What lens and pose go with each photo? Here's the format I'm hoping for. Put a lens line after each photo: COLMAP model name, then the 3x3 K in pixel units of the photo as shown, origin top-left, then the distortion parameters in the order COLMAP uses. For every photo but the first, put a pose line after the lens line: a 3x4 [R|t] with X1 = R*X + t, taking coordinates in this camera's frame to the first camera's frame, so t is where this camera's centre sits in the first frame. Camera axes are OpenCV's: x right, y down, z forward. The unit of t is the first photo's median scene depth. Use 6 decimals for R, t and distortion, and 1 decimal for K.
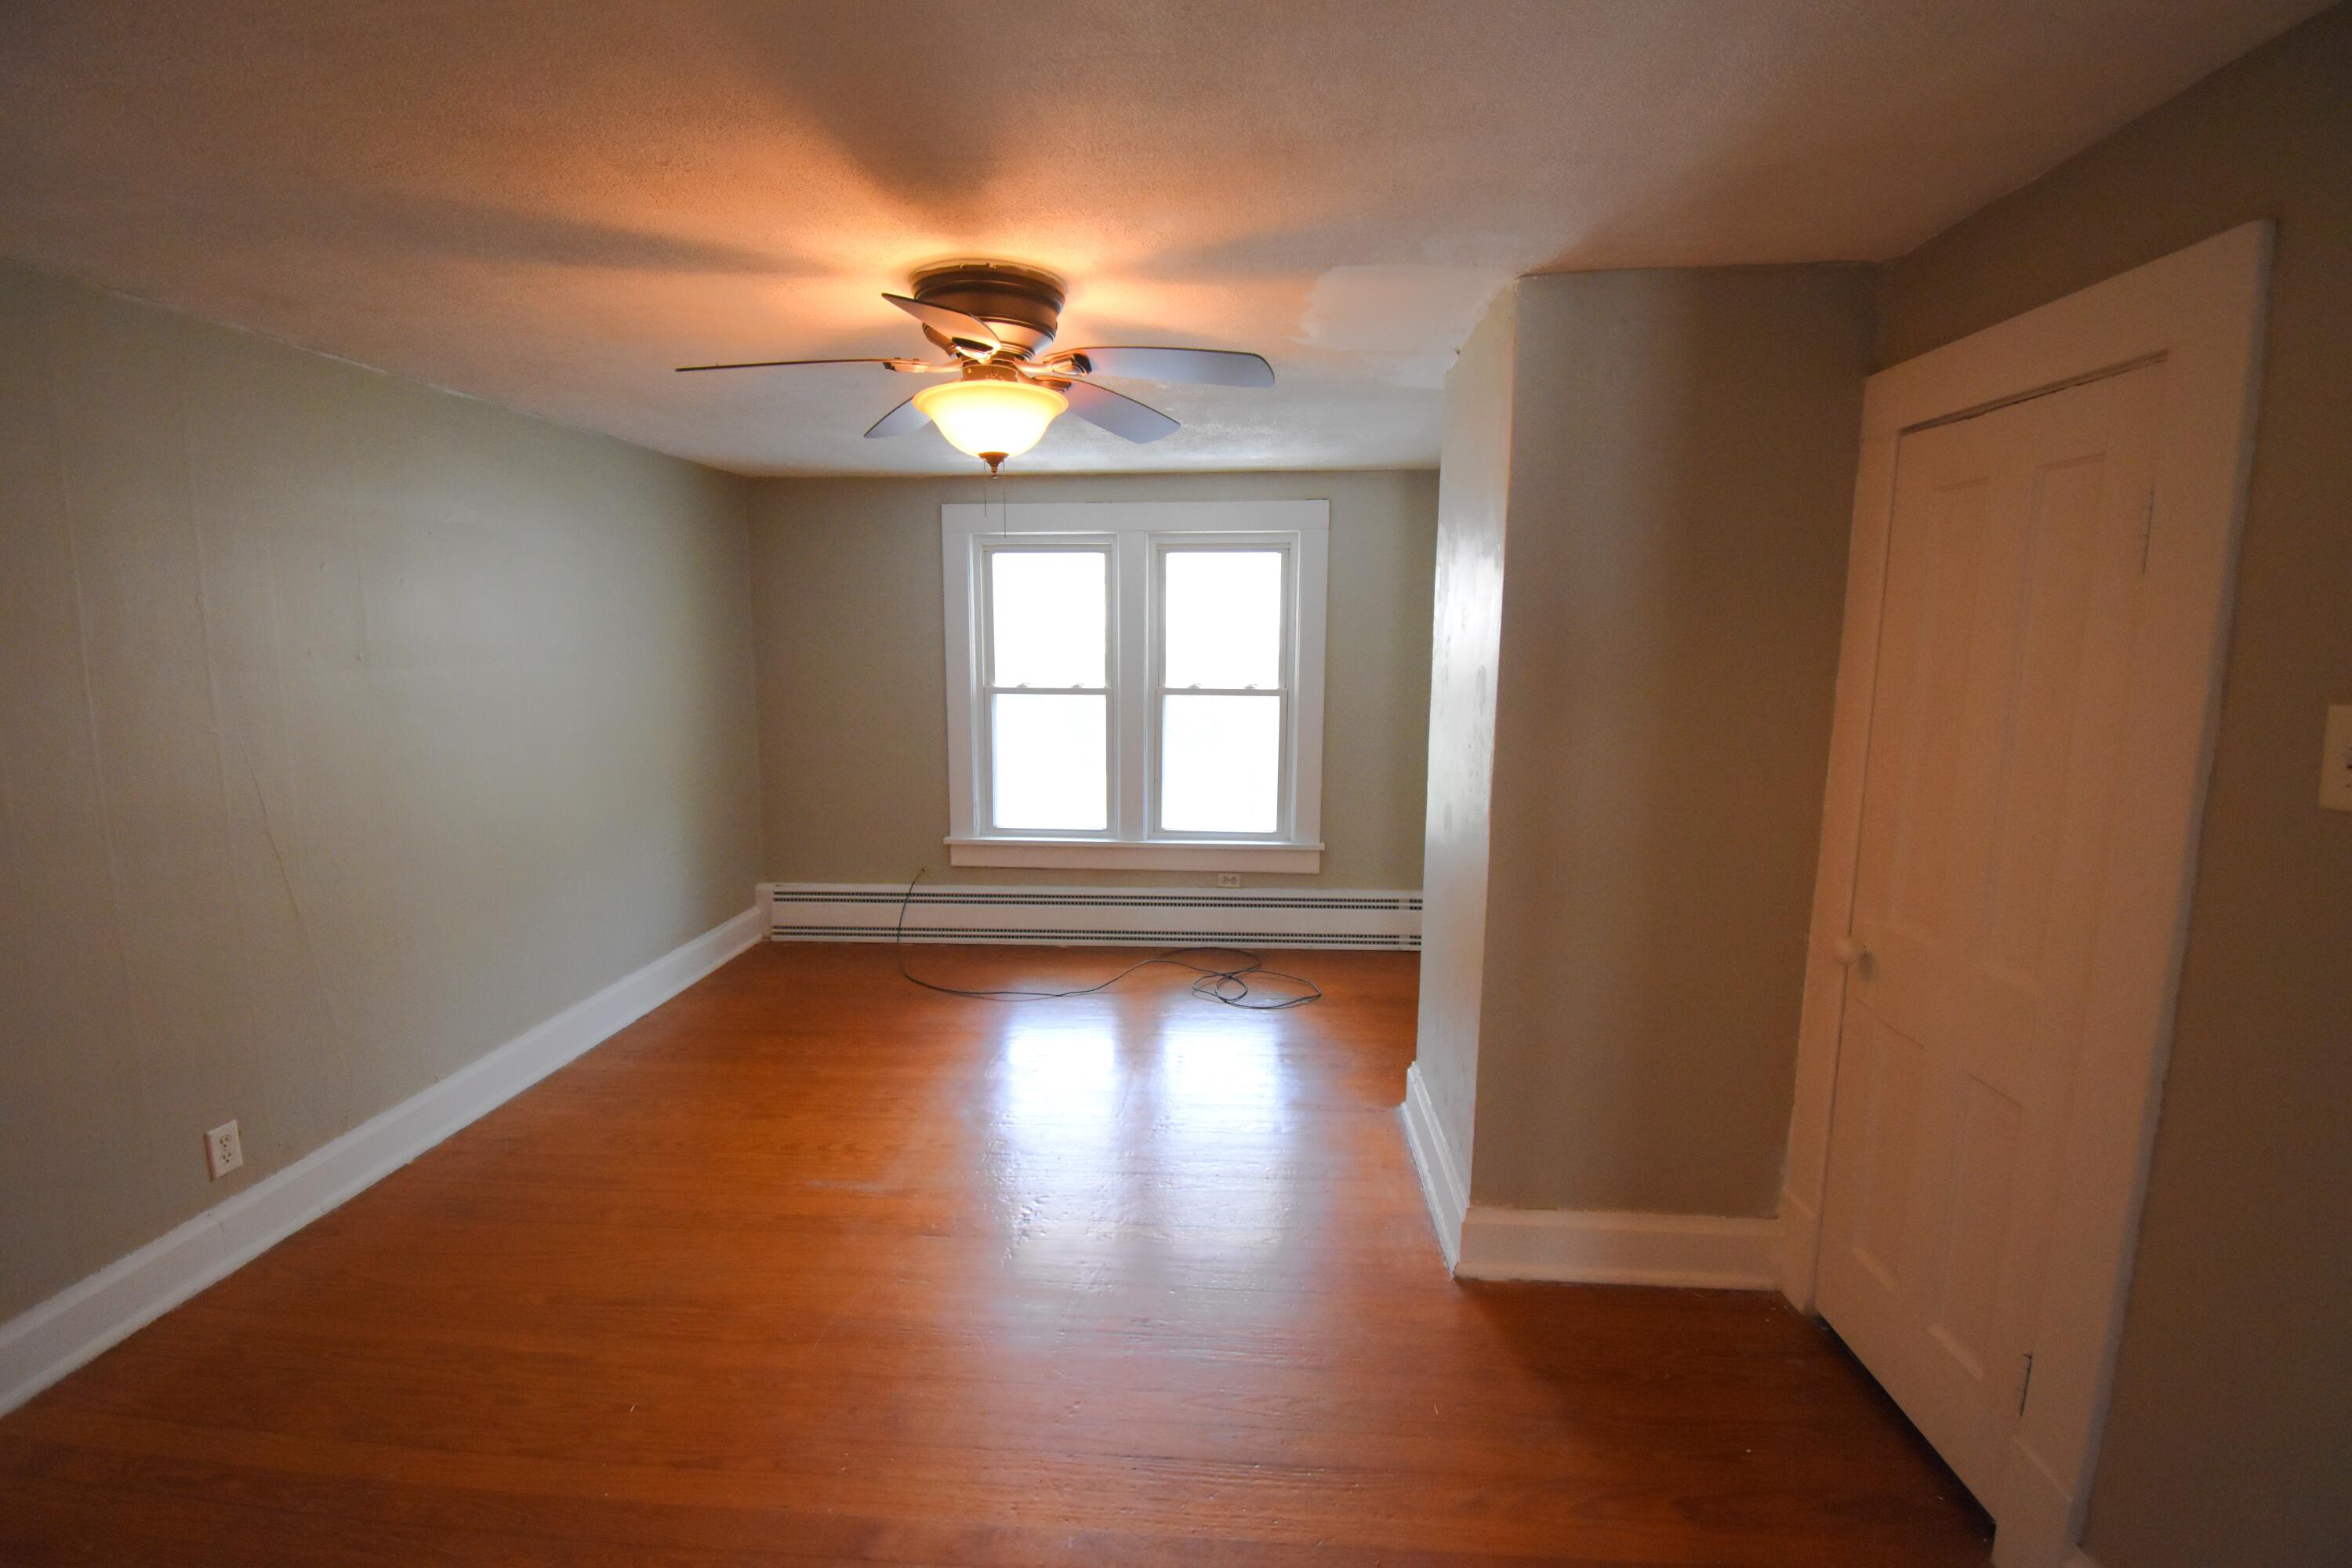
lens RADIAL K [[1050.3, 0, 1166.4], [0, 1050.3, 791.0], [0, 0, 1]] dist [0.008485, -0.010205]
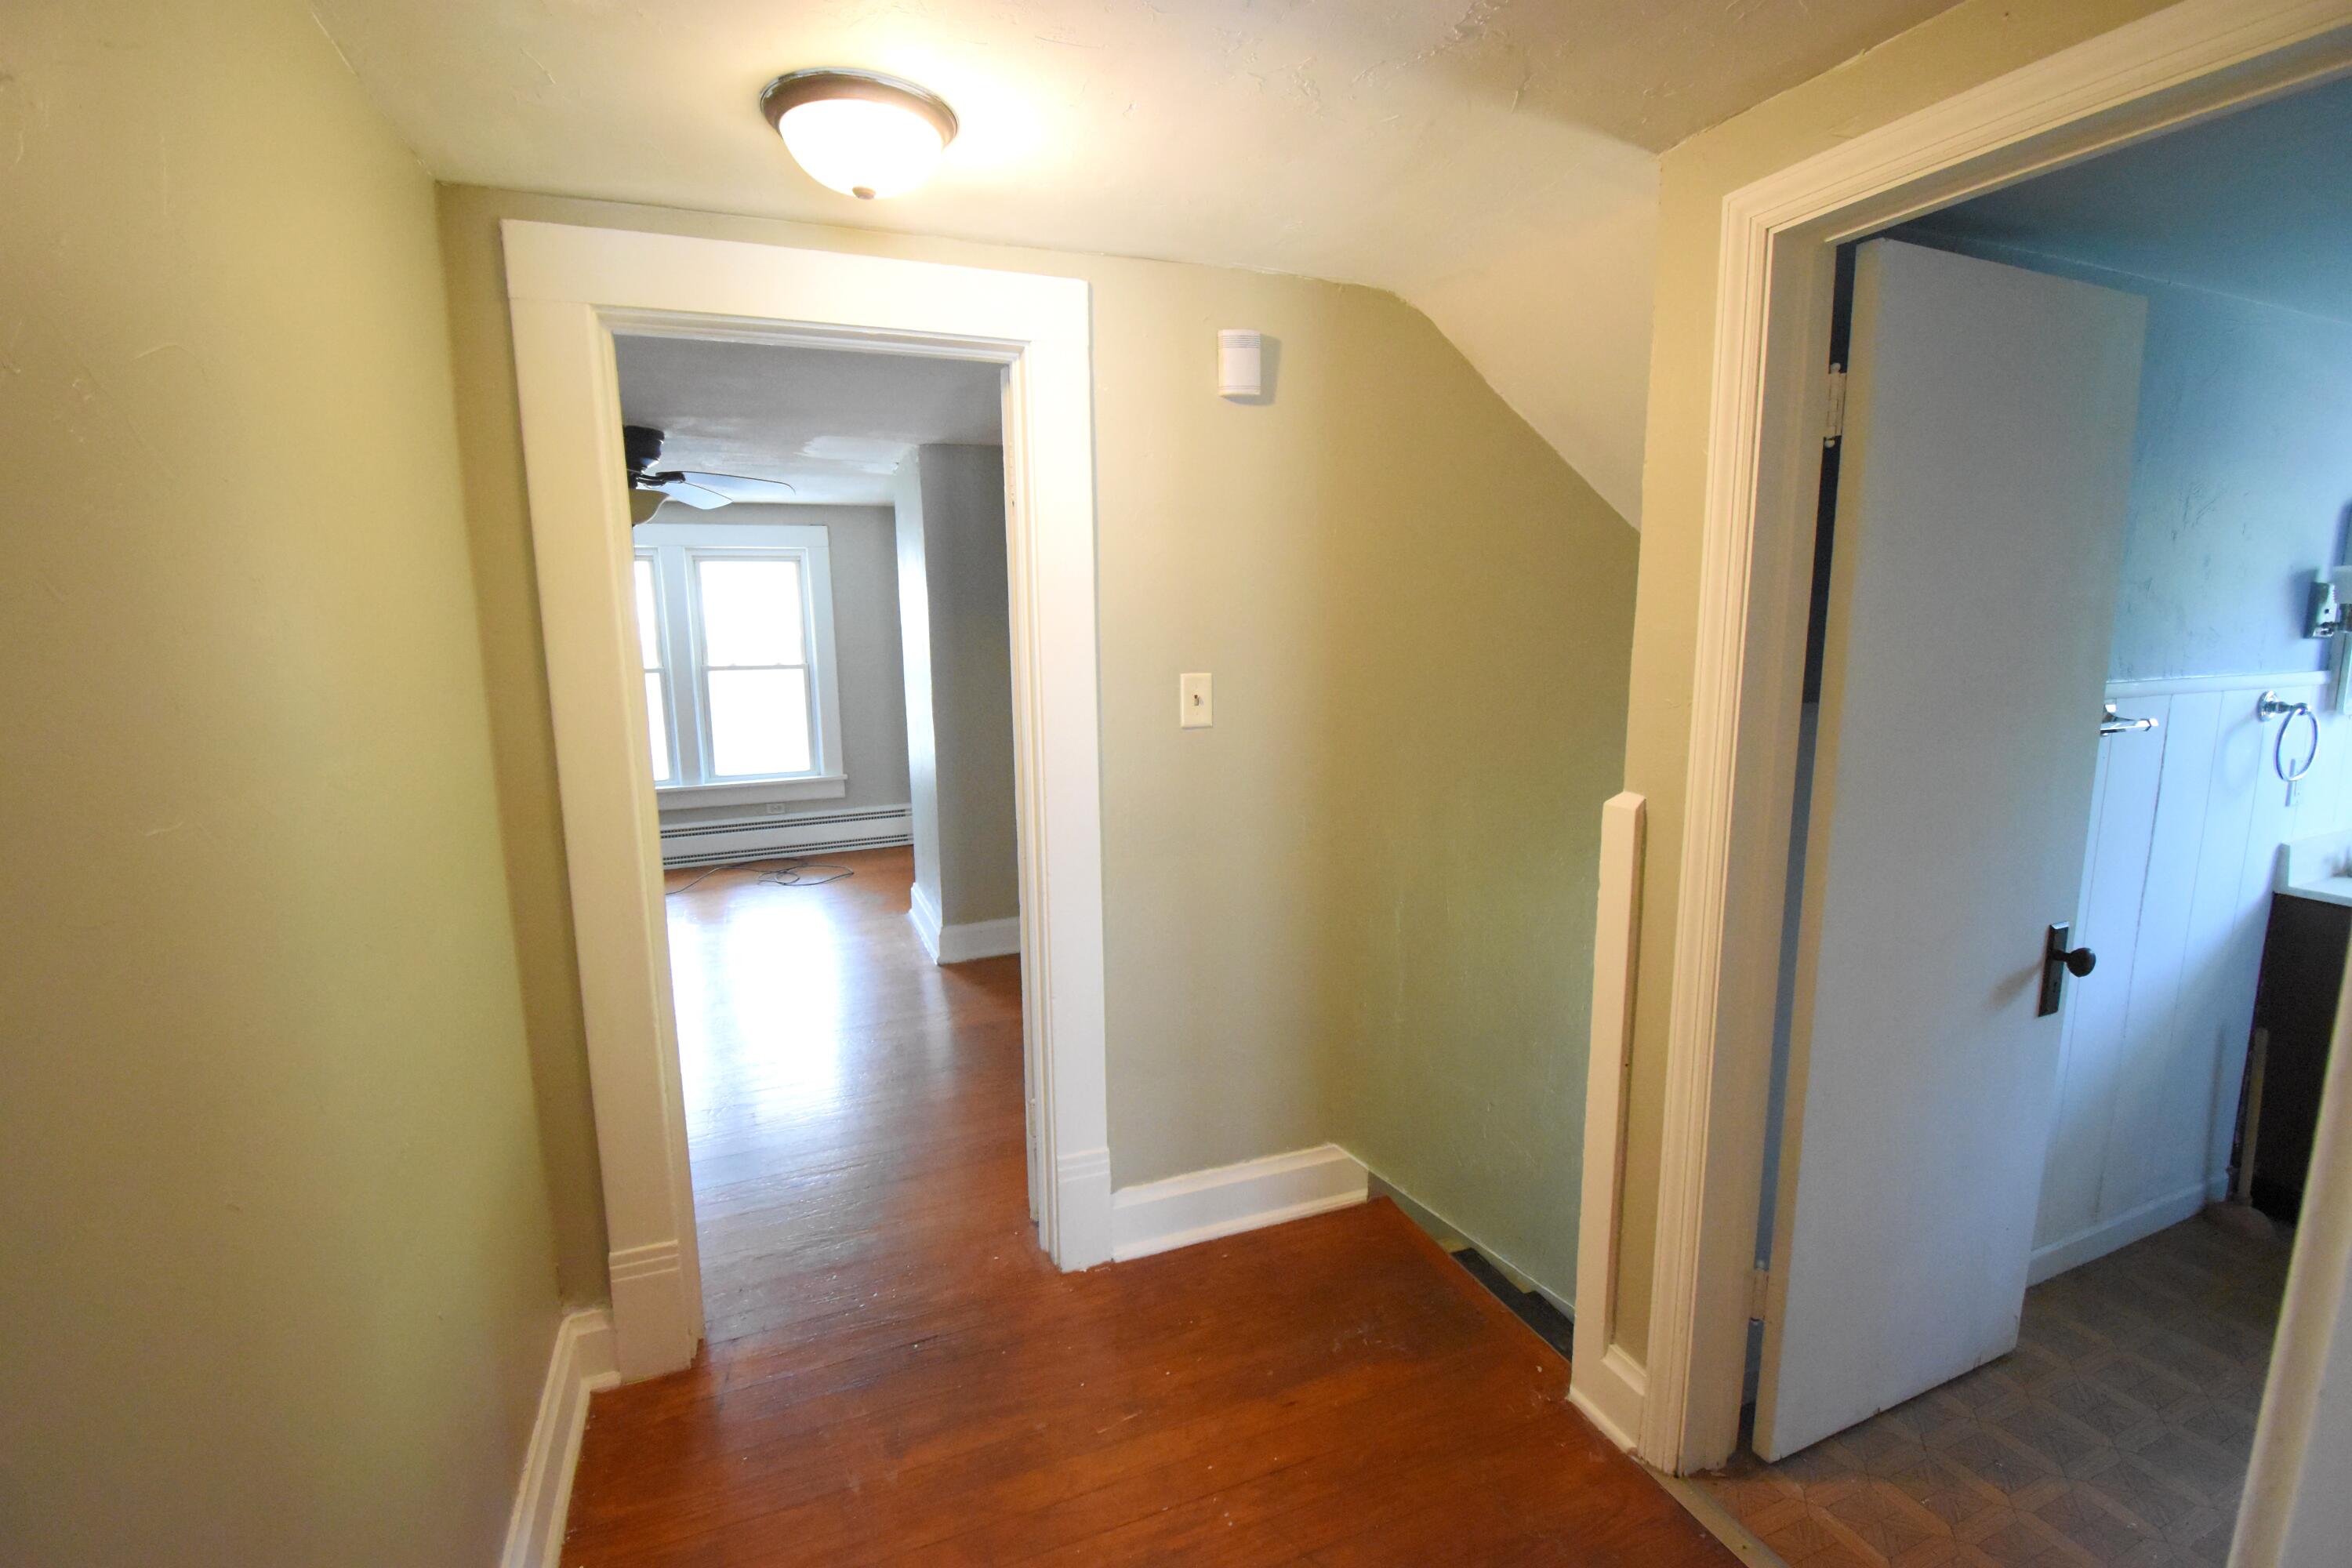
lens RADIAL K [[1050.3, 0, 1183.9], [0, 1050.3, 794.2], [0, 0, 1]] dist [0.008485, -0.010205]
pose [[0.892327, -0.087232, 0.442880, -0.069383], [0.079440, 0.996184, 0.036154, 0.061332], [-0.444343, 0.002921, 0.895852, -0.439351]]
